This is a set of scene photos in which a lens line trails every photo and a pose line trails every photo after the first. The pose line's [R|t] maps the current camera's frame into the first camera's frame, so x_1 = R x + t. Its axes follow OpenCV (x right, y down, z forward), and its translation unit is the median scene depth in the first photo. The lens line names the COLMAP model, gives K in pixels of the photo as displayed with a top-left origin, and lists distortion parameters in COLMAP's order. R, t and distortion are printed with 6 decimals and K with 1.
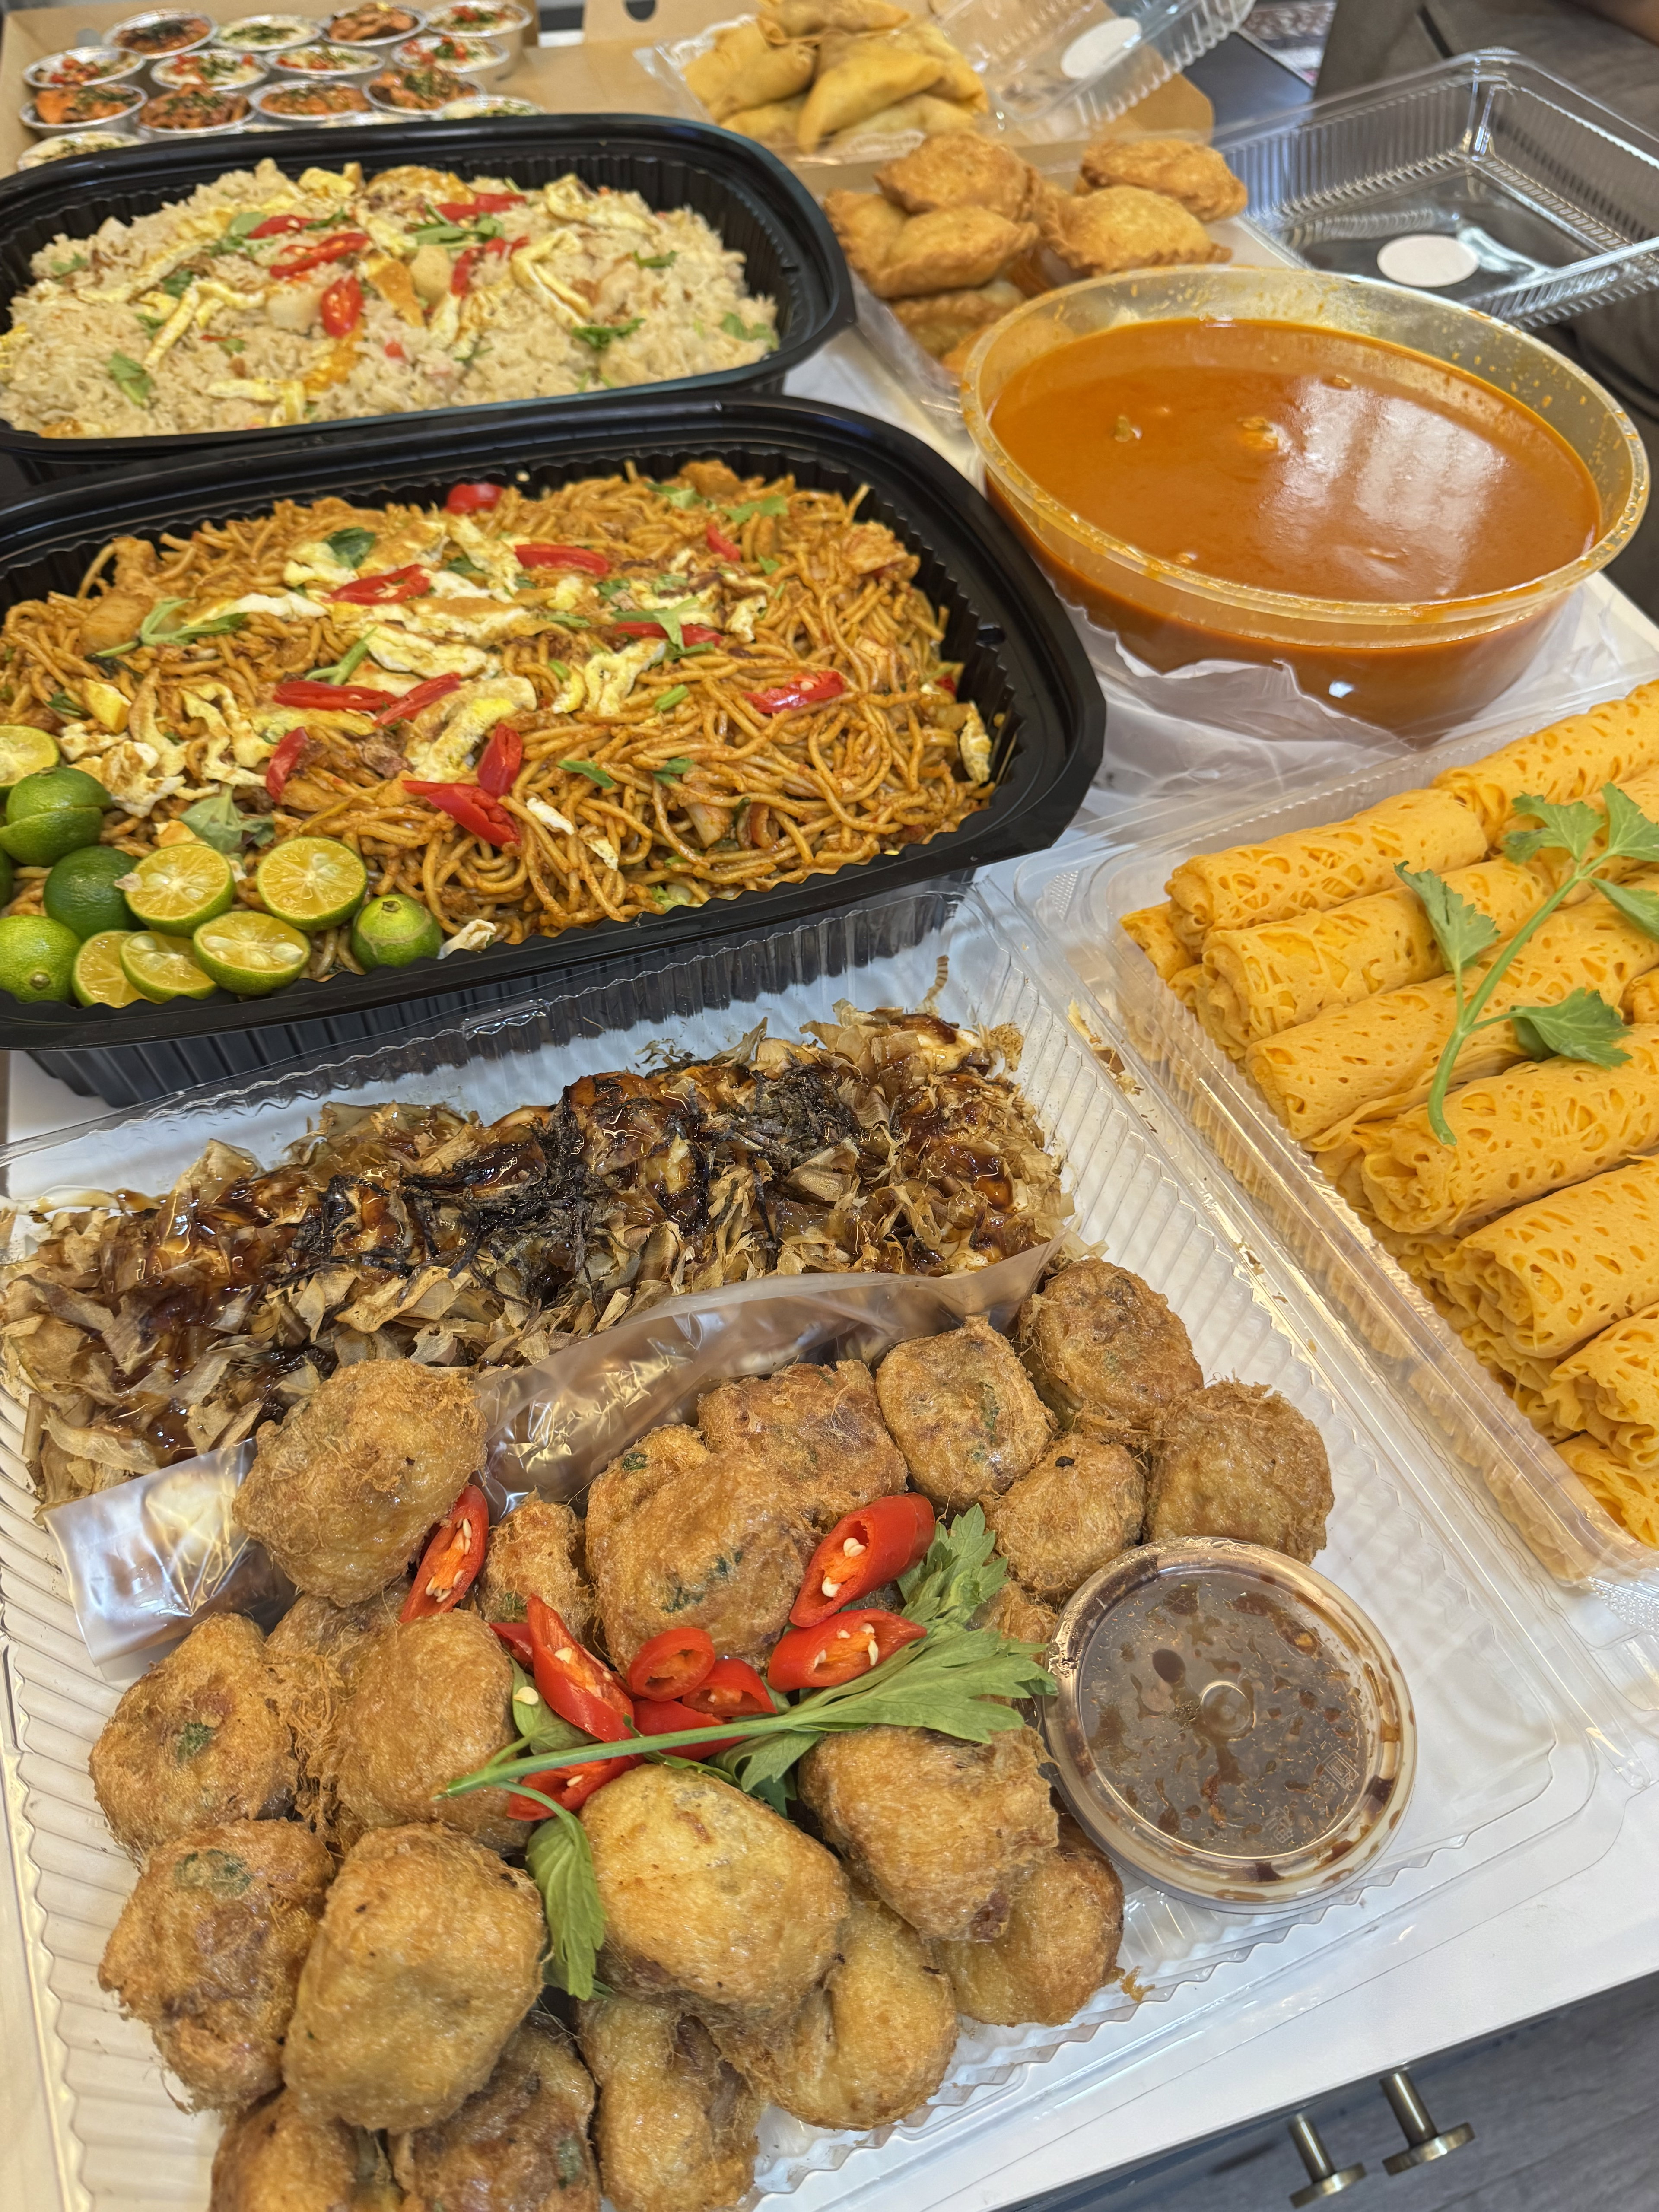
lens RADIAL K [[1494.8, 0, 829.5], [0, 1494.8, 1106.0], [0, 0, 1]] dist [0.000878, -0.000247]
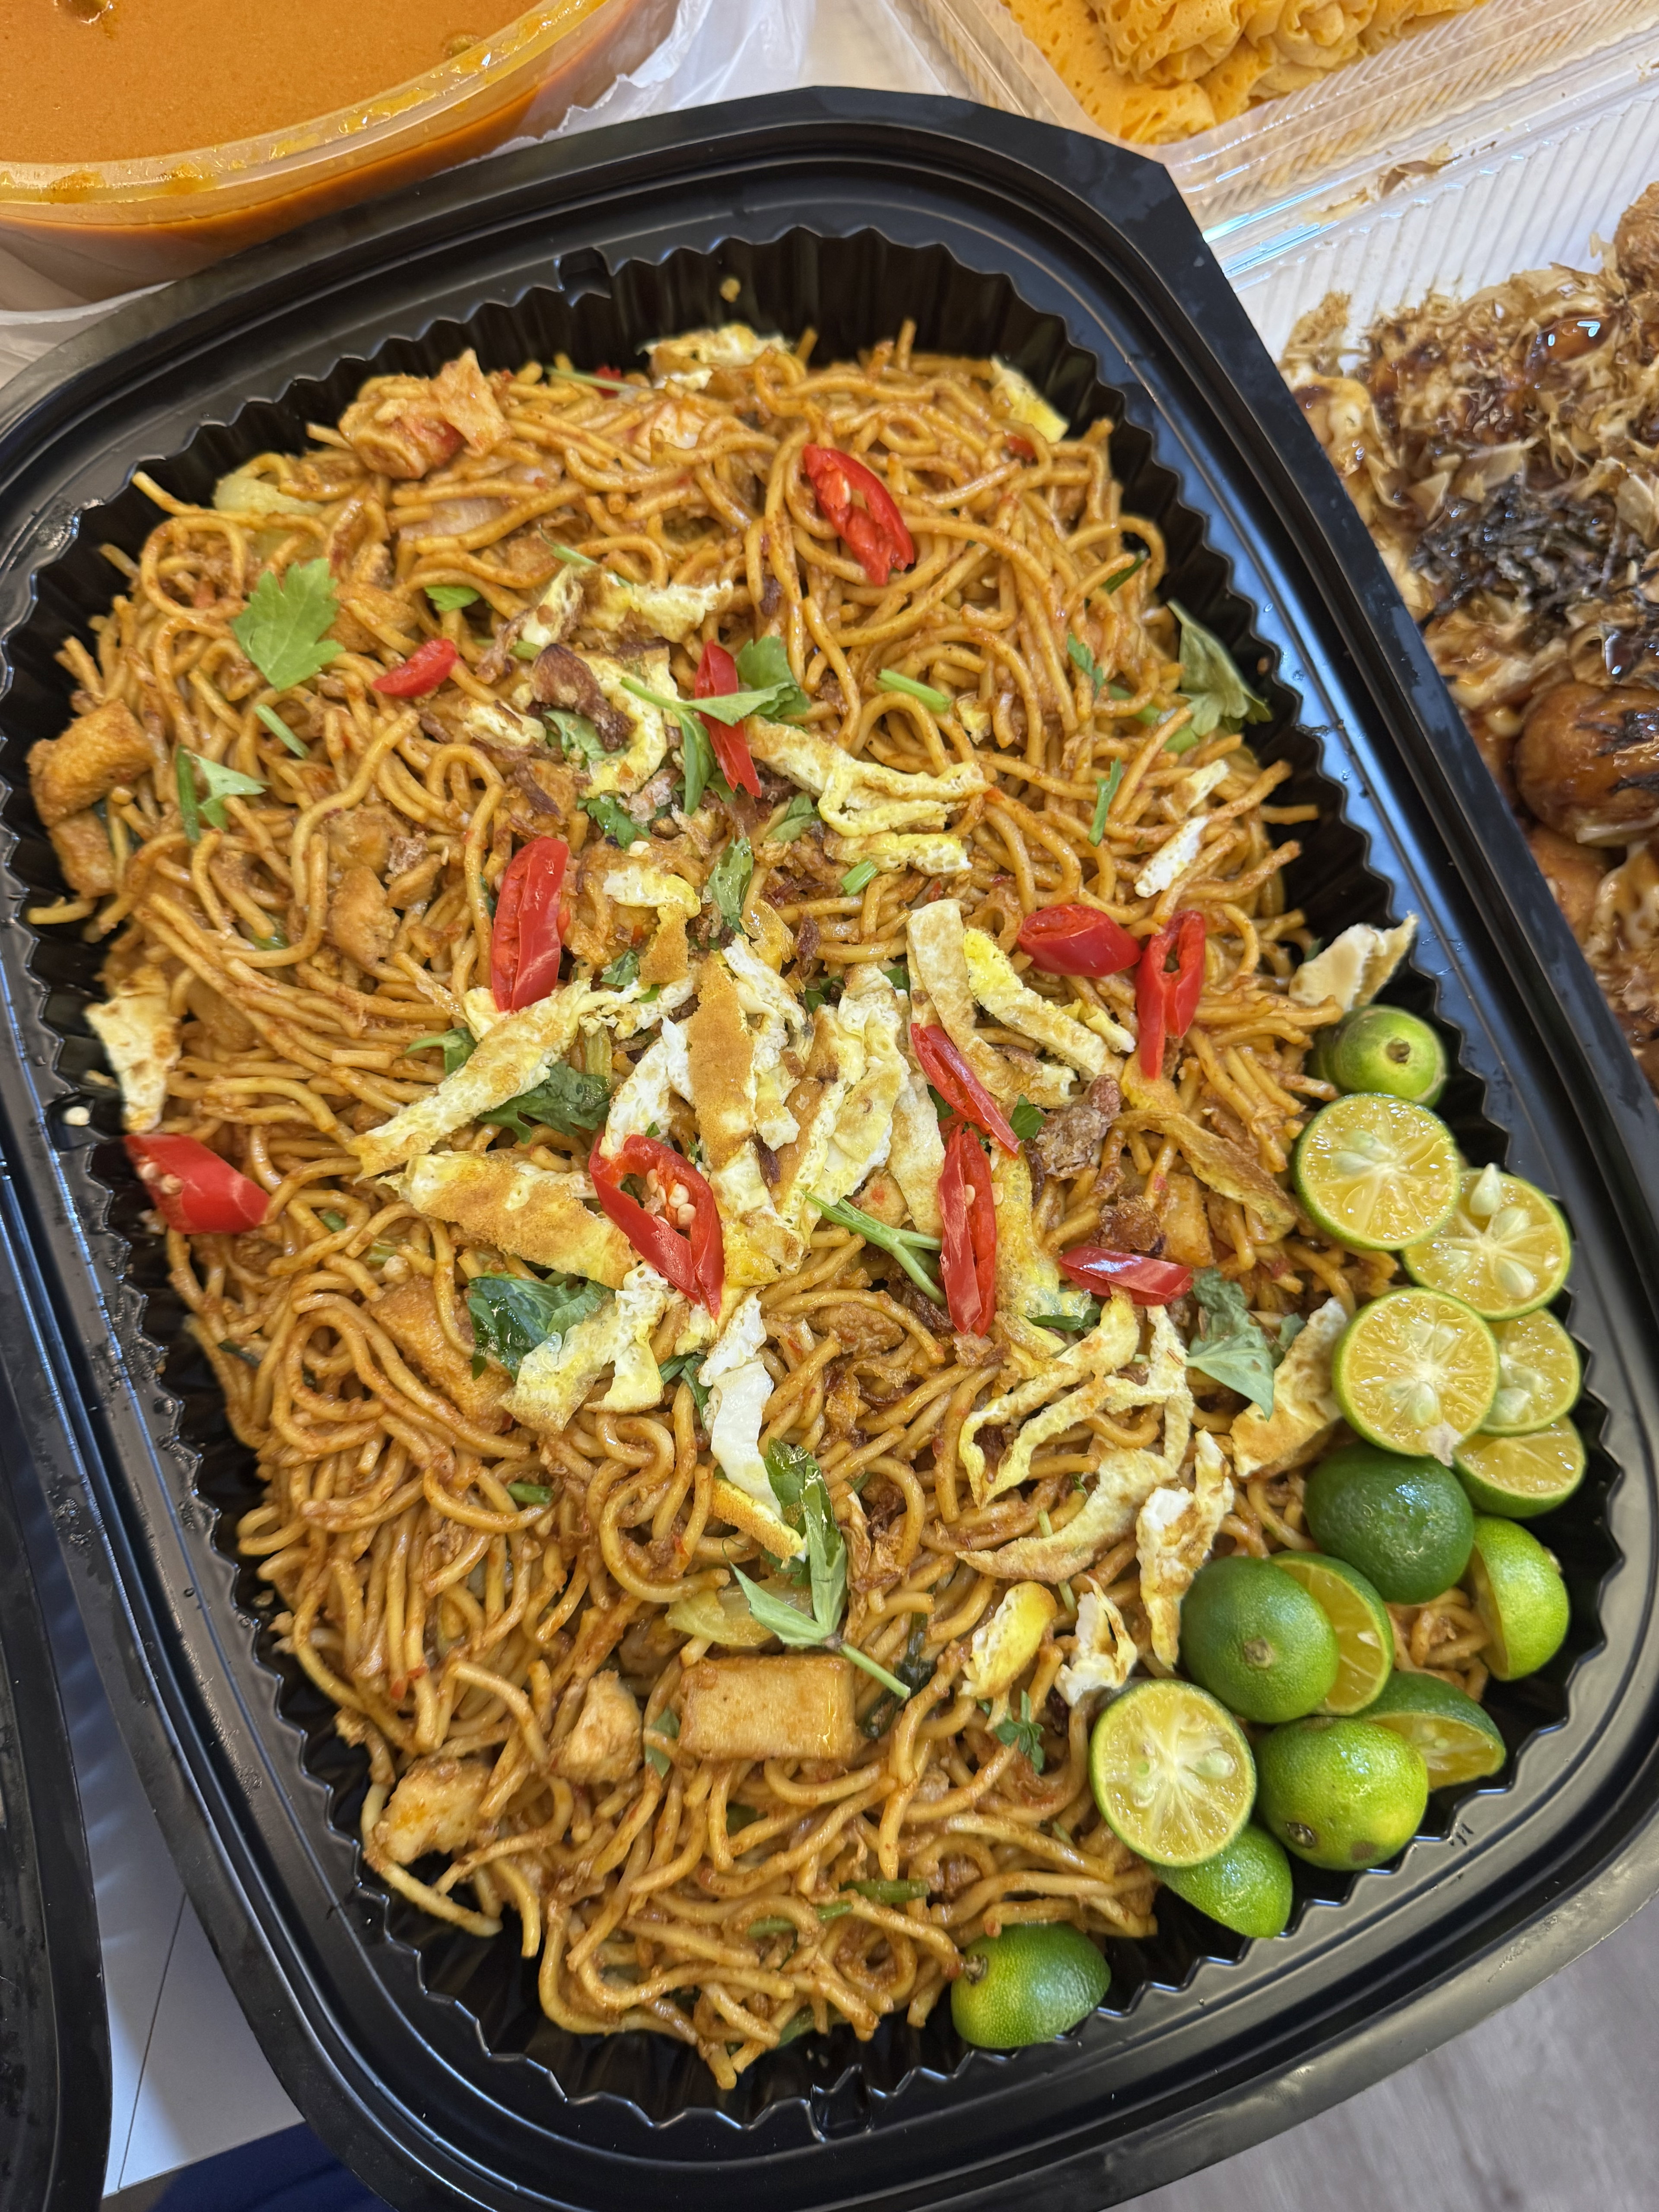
lens RADIAL K [[1494.8, 0, 829.5], [0, 1494.8, 1106.0], [0, 0, 1]] dist [0.000878, -0.000247]
pose [[-0.046364, -0.987663, 0.149570, -0.349845], [0.769661, 0.060127, 0.635615, -0.654597], [-0.636767, 0.144588, 0.757378, 0.564647]]
